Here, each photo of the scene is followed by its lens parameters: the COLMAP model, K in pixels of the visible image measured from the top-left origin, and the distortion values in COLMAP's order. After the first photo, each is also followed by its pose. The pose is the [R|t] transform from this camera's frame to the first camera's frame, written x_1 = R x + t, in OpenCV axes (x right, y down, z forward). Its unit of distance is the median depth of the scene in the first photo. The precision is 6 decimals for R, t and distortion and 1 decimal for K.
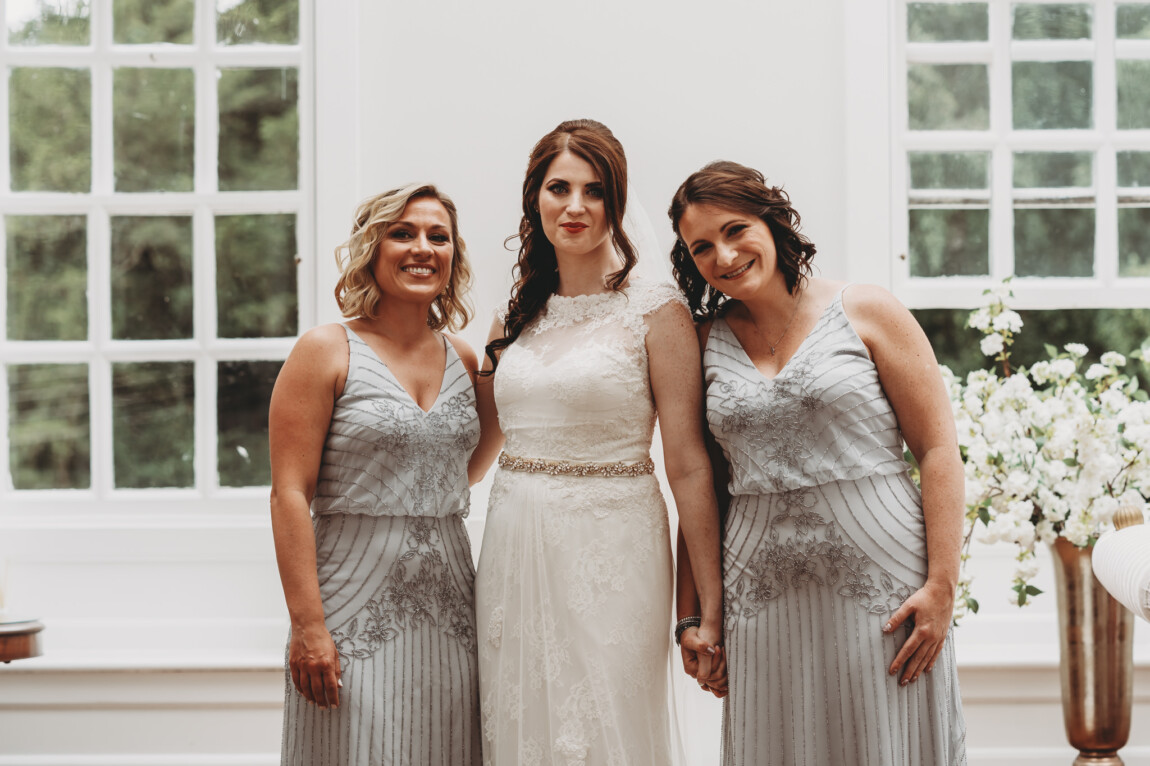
lens RADIAL K [[2664.8, 0, 575.0], [0, 2664.8, 383.0], [0, 0, 1]] dist [-0.266058, -0.312358]
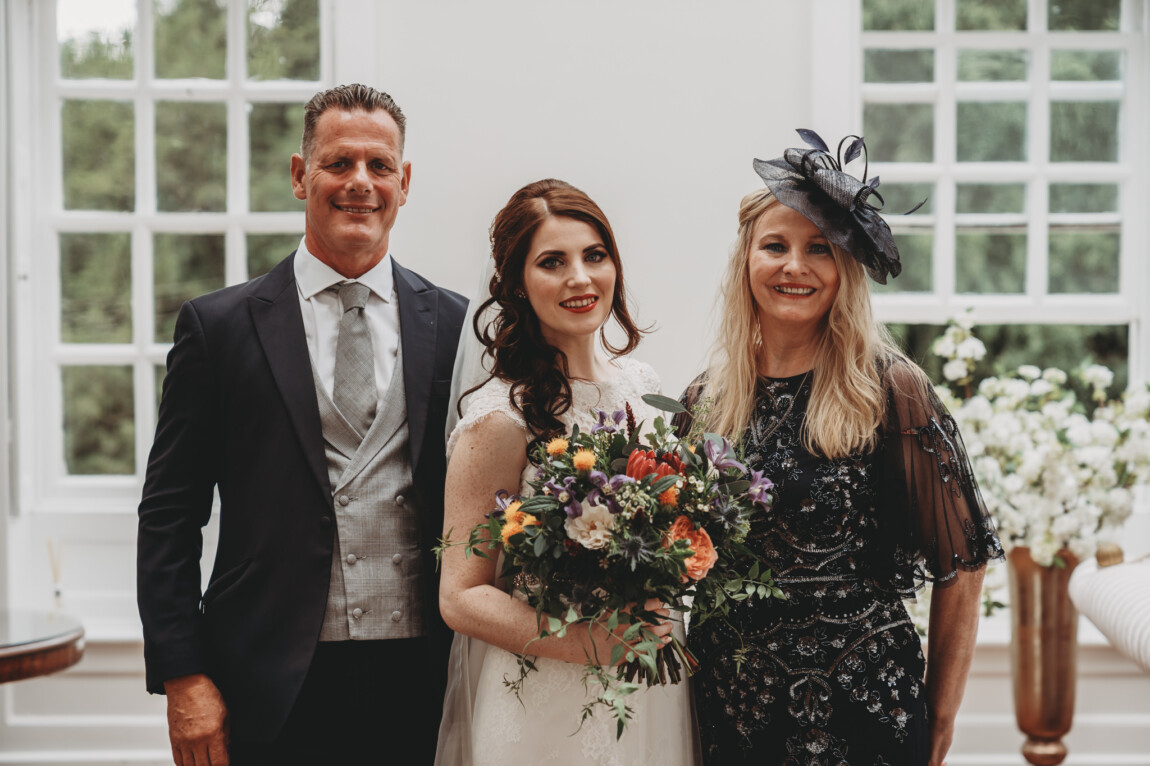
lens RADIAL K [[1955.8, 0, 575.0], [0, 1955.8, 383.0], [0, 0, 1]] dist [-0.002704, 0.014349]
pose [[0.999946, 0.008822, 0.005573, -0.000909], [-0.008960, 0.999641, 0.025231, -0.022679], [-0.005349, -0.025279, 0.999666, 0.169006]]
